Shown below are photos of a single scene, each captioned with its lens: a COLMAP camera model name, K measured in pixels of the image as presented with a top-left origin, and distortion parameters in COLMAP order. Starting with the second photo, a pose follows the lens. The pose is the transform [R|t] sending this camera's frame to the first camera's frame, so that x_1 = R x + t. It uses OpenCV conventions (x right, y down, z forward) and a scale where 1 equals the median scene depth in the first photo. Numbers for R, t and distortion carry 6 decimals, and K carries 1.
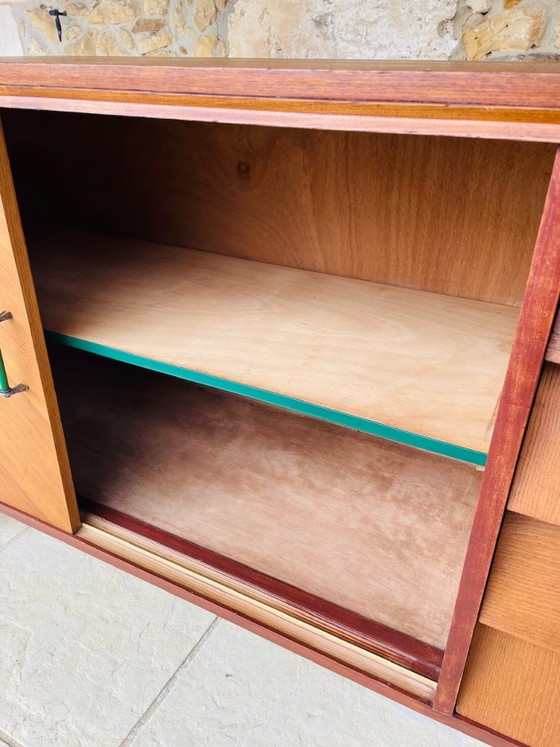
lens RADIAL K [[571.8, 0, 275.2], [0, 571.8, 373.3], [0, 0, 1]] dist [0.076696, -0.102649]
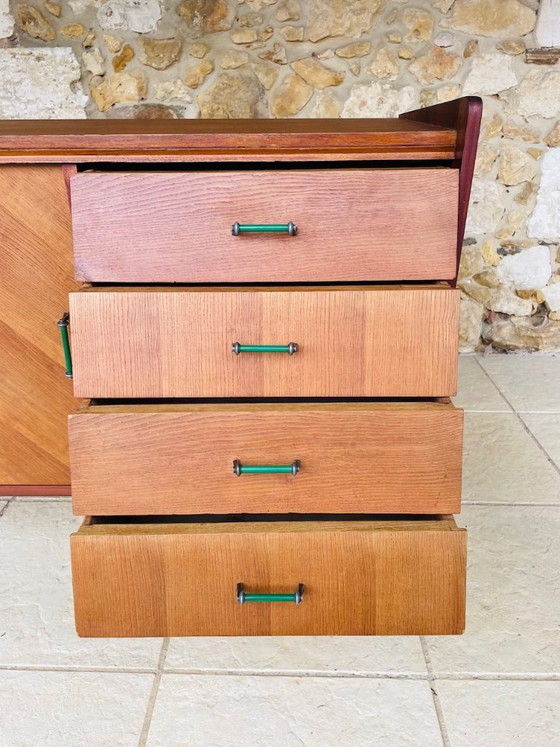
lens RADIAL K [[571.8, 0, 275.2], [0, 571.8, 373.3], [0, 0, 1]] dist [0.076696, -0.102649]
pose [[0.892425, -0.212237, 0.398163, 0.032941], [0.232043, 0.972704, -0.001600, 0.146987], [-0.386955, 0.093819, 0.917313, -0.325557]]
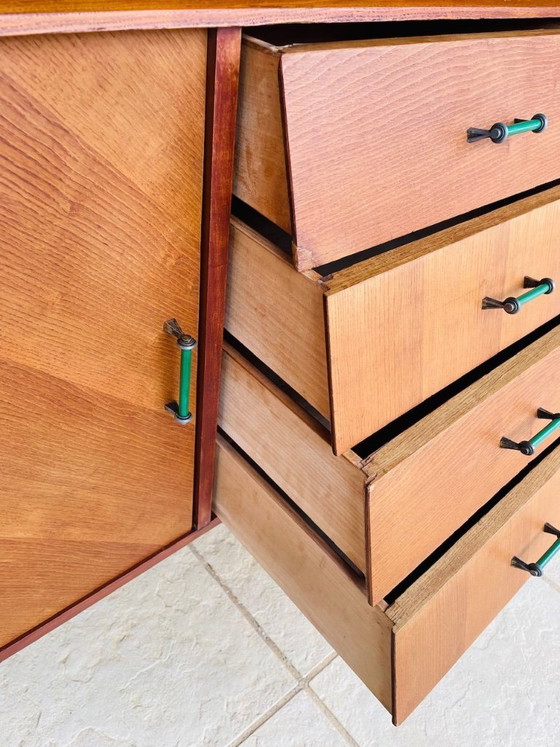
lens RADIAL K [[571.8, 0, 275.2], [0, 571.8, 373.3], [0, 0, 1]] dist [0.076696, -0.102649]
pose [[0.352746, -0.576277, 0.737208, -0.151208], [0.353851, 0.811499, 0.465037, -0.076803], [-0.866233, 0.096822, 0.490169, 0.098574]]
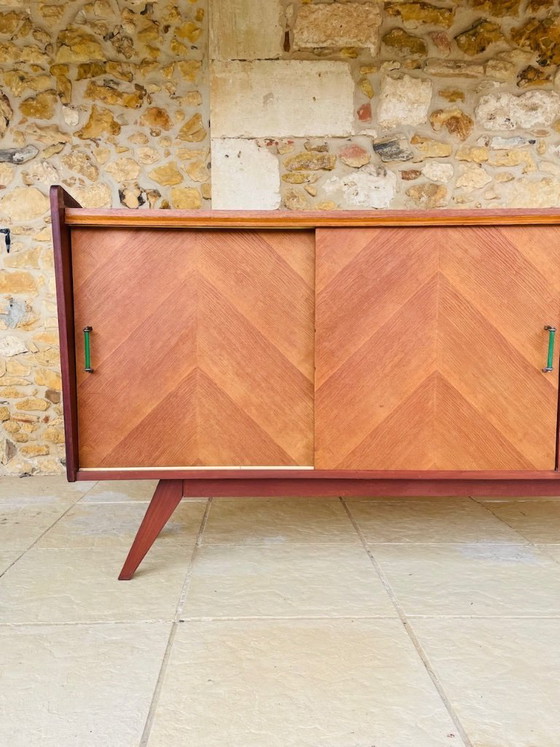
lens RADIAL K [[641.0, 0, 260.9], [0, 641.0, 402.4], [0, 0, 1]] dist [0.044539, -0.003392]
pose [[0.877240, -0.075048, 0.474150, -0.757578], [0.244138, 0.920183, -0.306041, 0.331759], [-0.413337, 0.384229, 0.825543, -0.269599]]
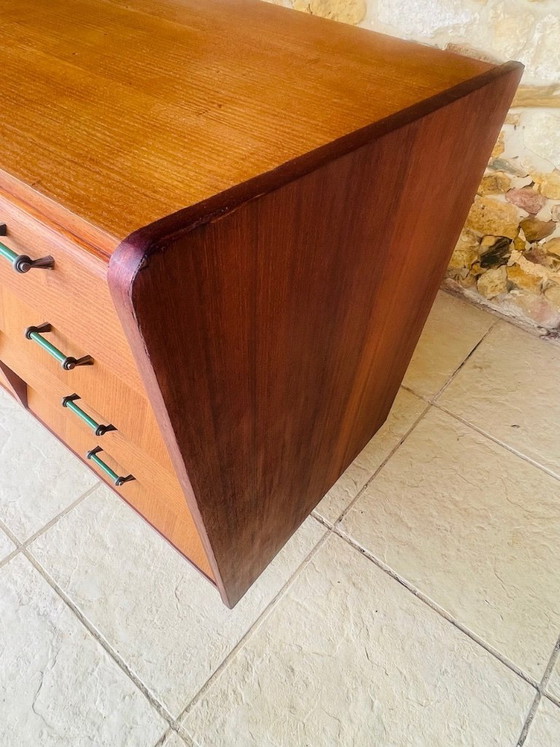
lens RADIAL K [[479.2, 0, 260.0], [0, 479.2, 377.1], [0, 0, 1]] dist [-0.007055, 0.000726]
pose [[0.977635, 0.172378, -0.120484, 0.483886], [-0.116848, 0.921528, 0.370315, -0.062771], [0.174864, -0.347955, 0.921059, -0.098410]]
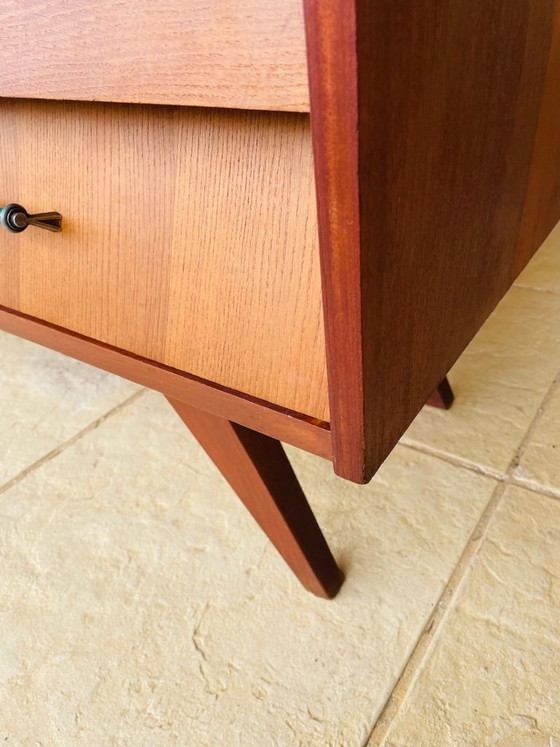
lens RADIAL K [[571.8, 0, 275.2], [0, 571.8, 373.3], [0, 0, 1]] dist [0.076696, -0.102649]
pose [[0.990288, -0.001860, -0.139021, 0.435249], [0.016808, 0.994178, 0.106430, 0.277752], [0.138013, -0.107733, 0.984554, 0.077371]]
